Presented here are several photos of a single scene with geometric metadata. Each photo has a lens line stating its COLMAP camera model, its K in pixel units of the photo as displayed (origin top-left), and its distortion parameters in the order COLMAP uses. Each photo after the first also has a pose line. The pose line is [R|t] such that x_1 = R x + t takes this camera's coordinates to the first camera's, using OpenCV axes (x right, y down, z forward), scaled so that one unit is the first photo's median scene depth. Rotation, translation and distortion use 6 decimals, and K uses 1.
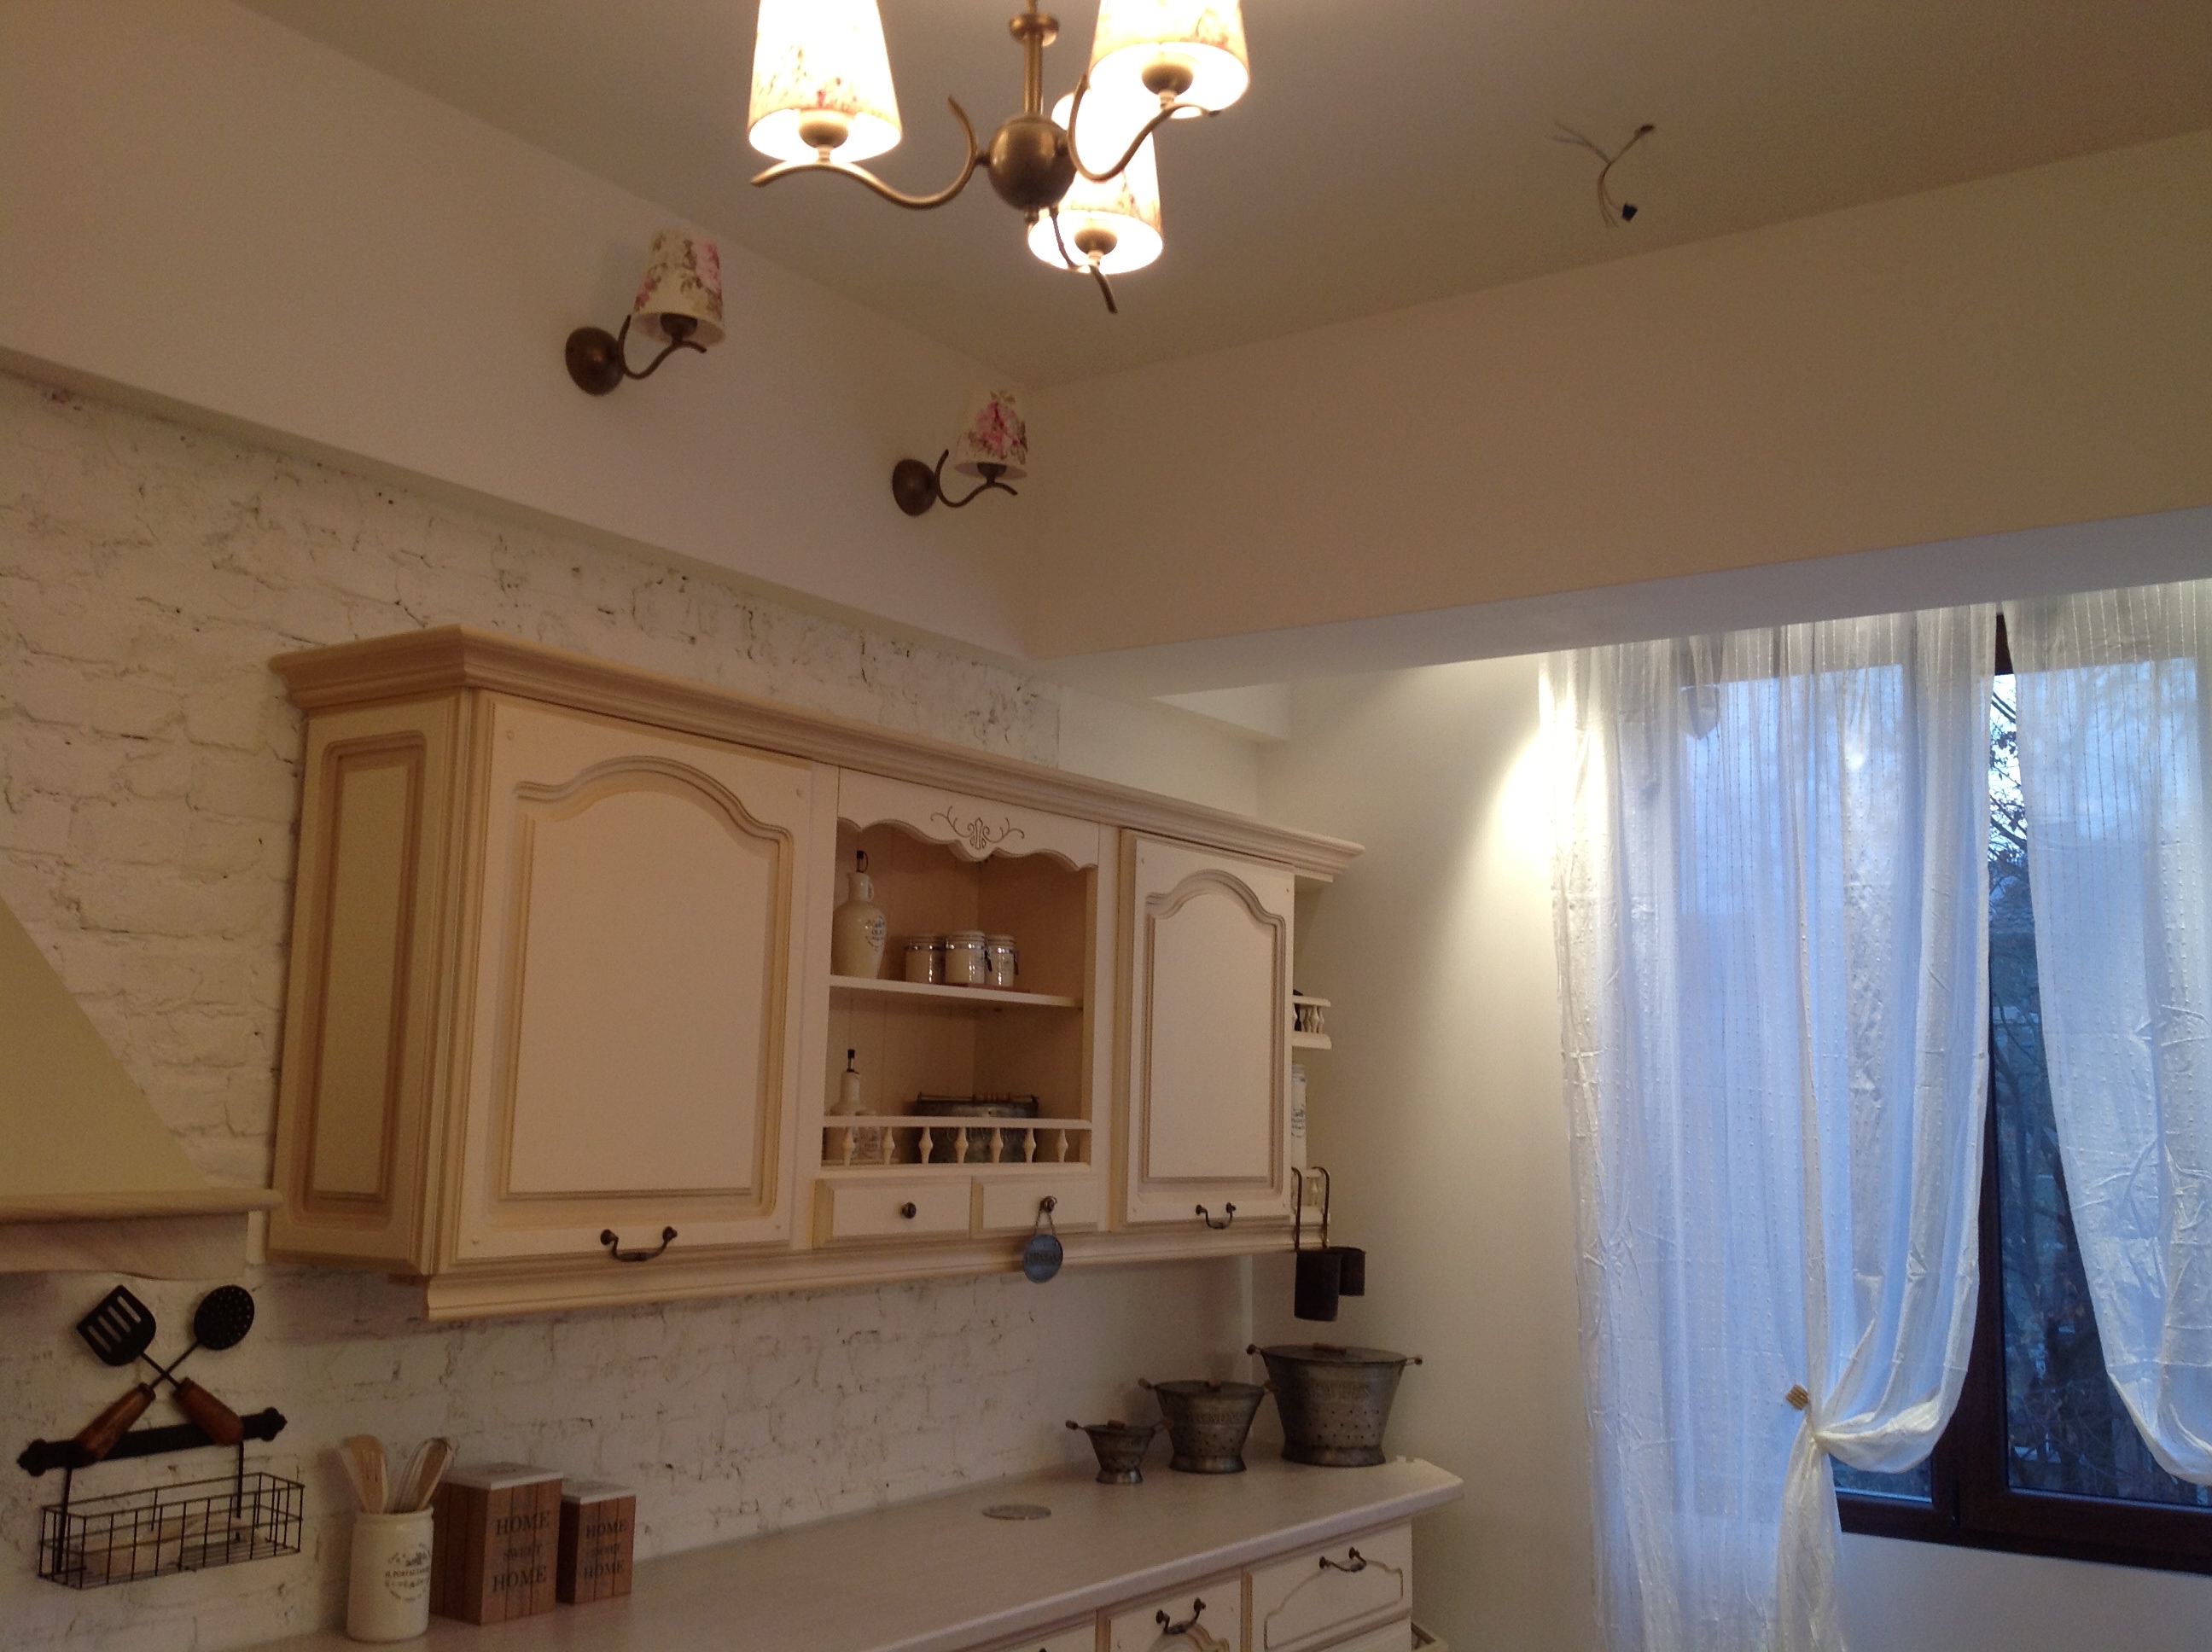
lens RADIAL K [[2108.2, 0, 1106.0], [0, 2108.2, 826.0], [0, 0, 1]] dist [0.237958, -0.515742]
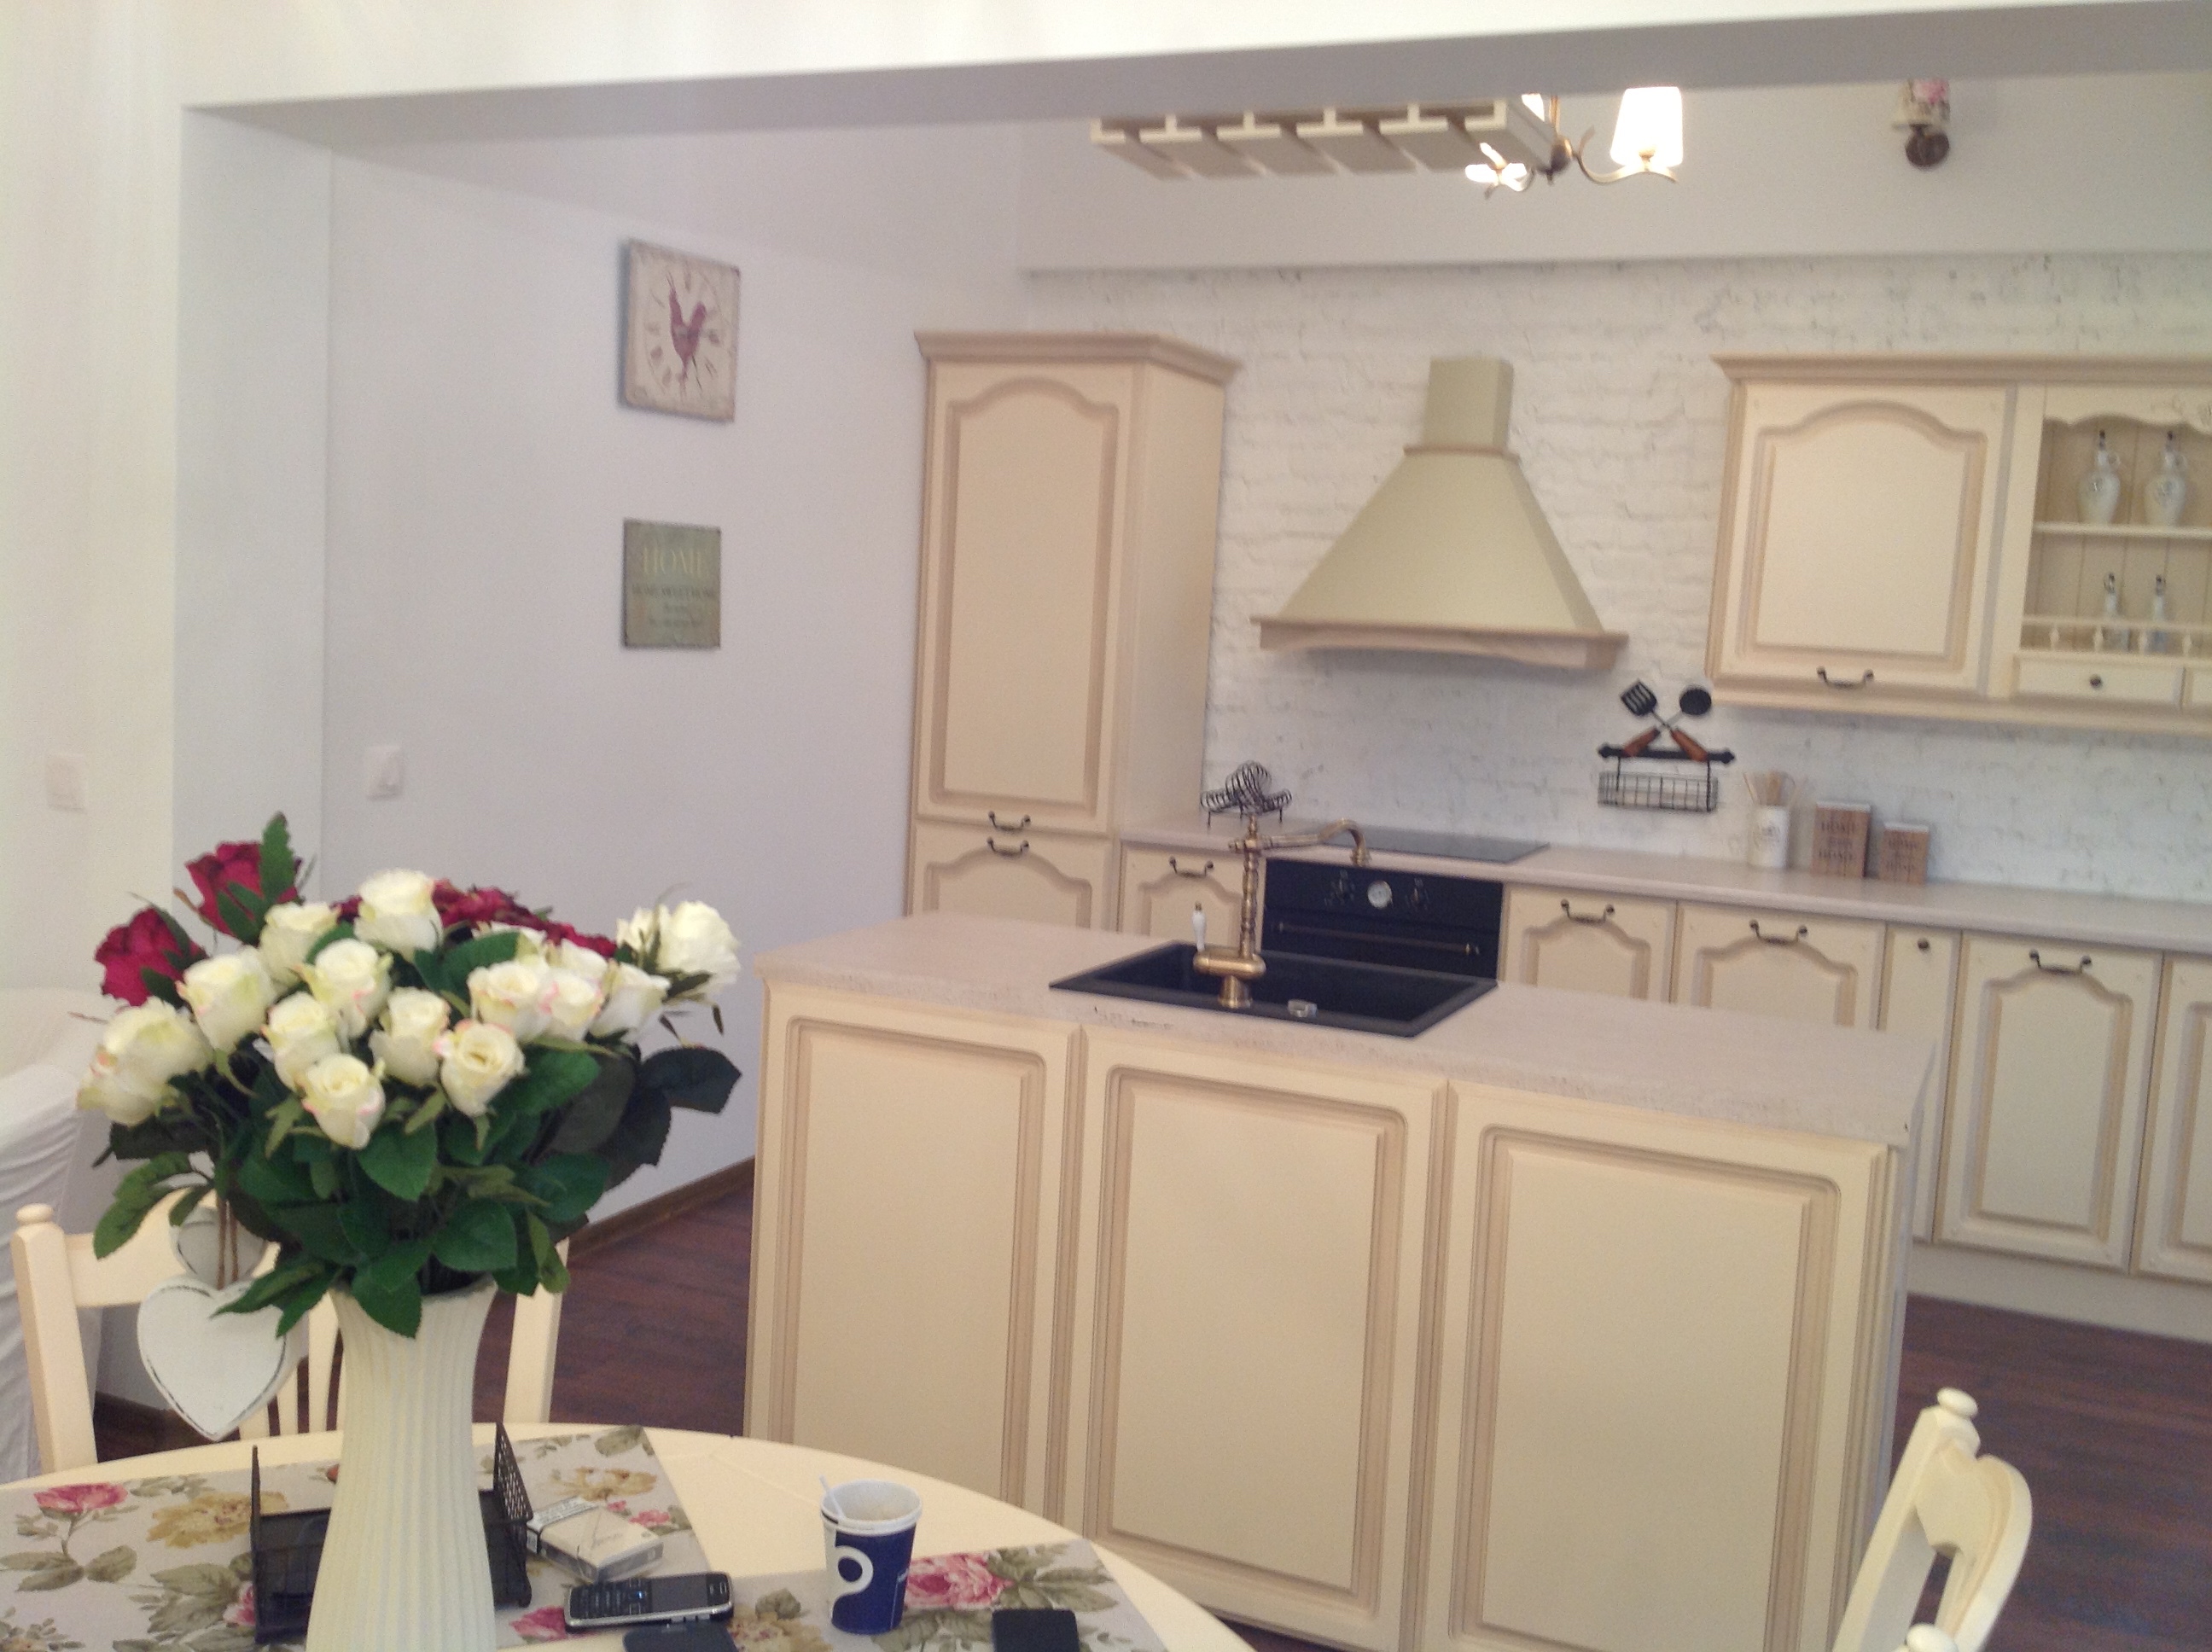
lens RADIAL K [[2086.8, 0, 1106.0], [0, 2086.8, 826.0], [0, 0, 1]] dist [0.222035, -0.538565]
pose [[0.202961, 0.099722, -0.974096, 1.219715], [0.084524, 0.989303, 0.118890, 0.045001], [0.975532, -0.106464, 0.192361, 0.032020]]
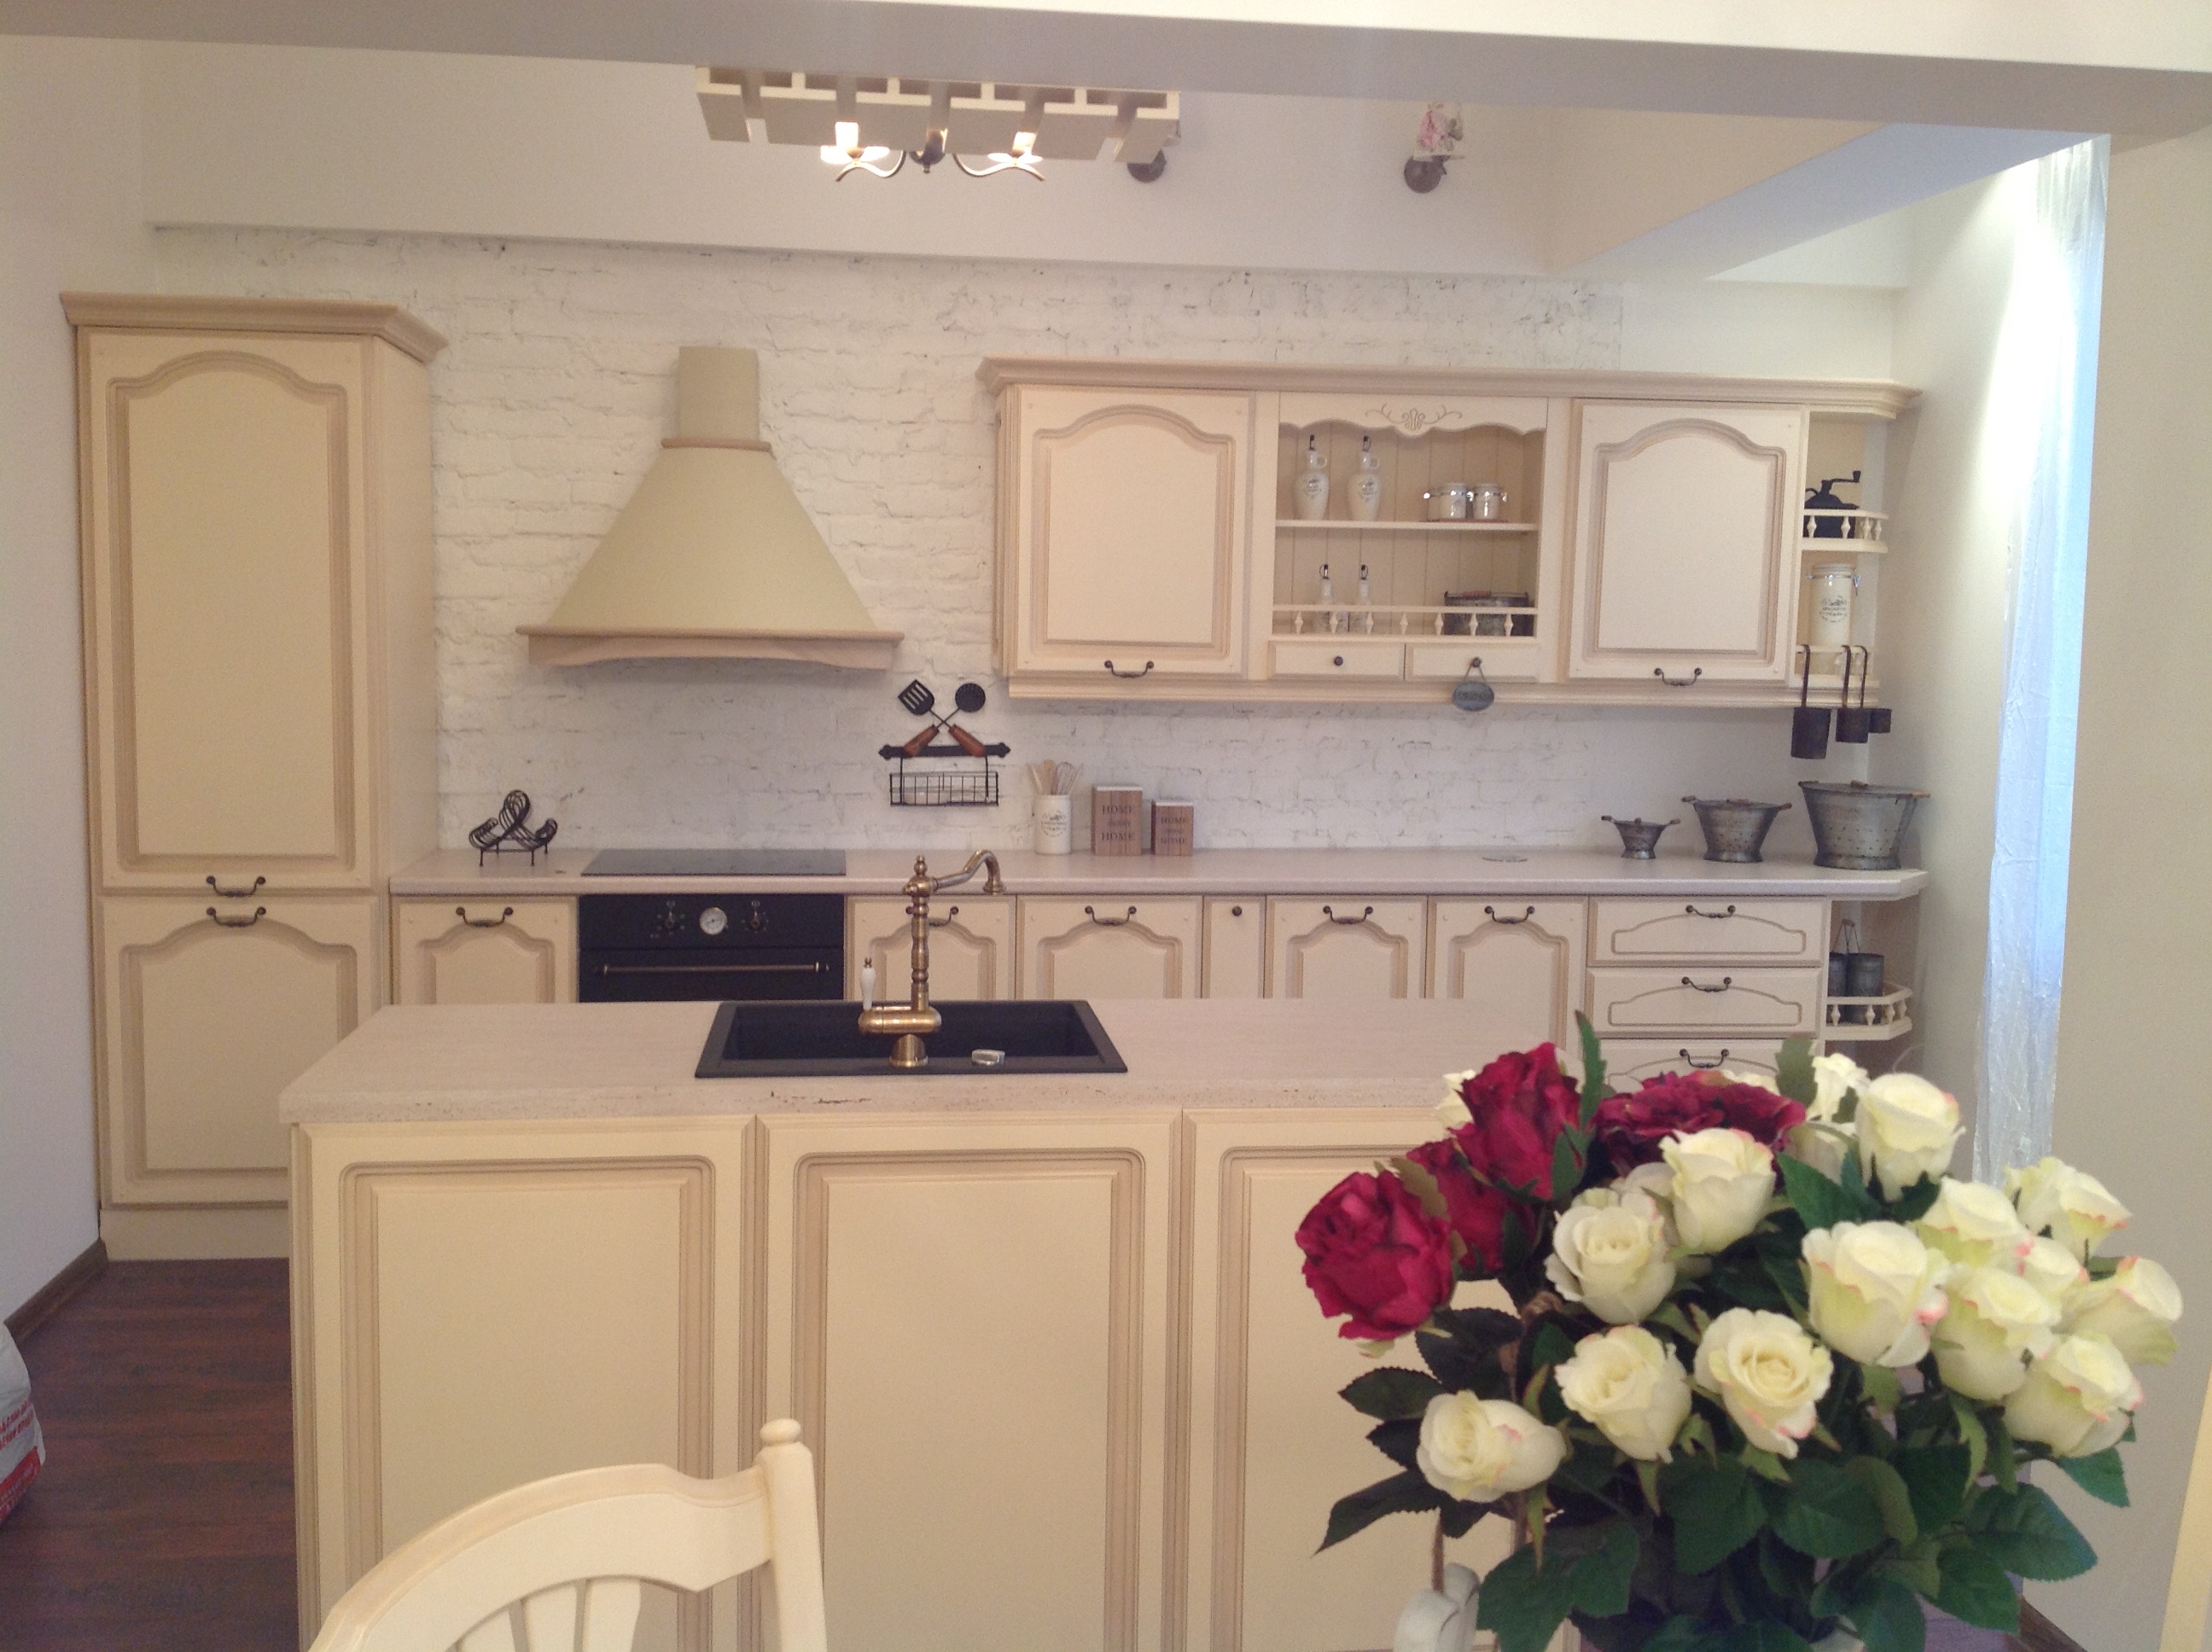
lens RADIAL K [[2086.8, 0, 1106.0], [0, 2086.8, 826.0], [0, 0, 1]] dist [0.222035, -0.538565]
pose [[0.676339, 0.063098, -0.733883, 0.988542], [0.097049, 0.980005, 0.173699, 0.005576], [0.730169, -0.188702, 0.656692, -0.228021]]
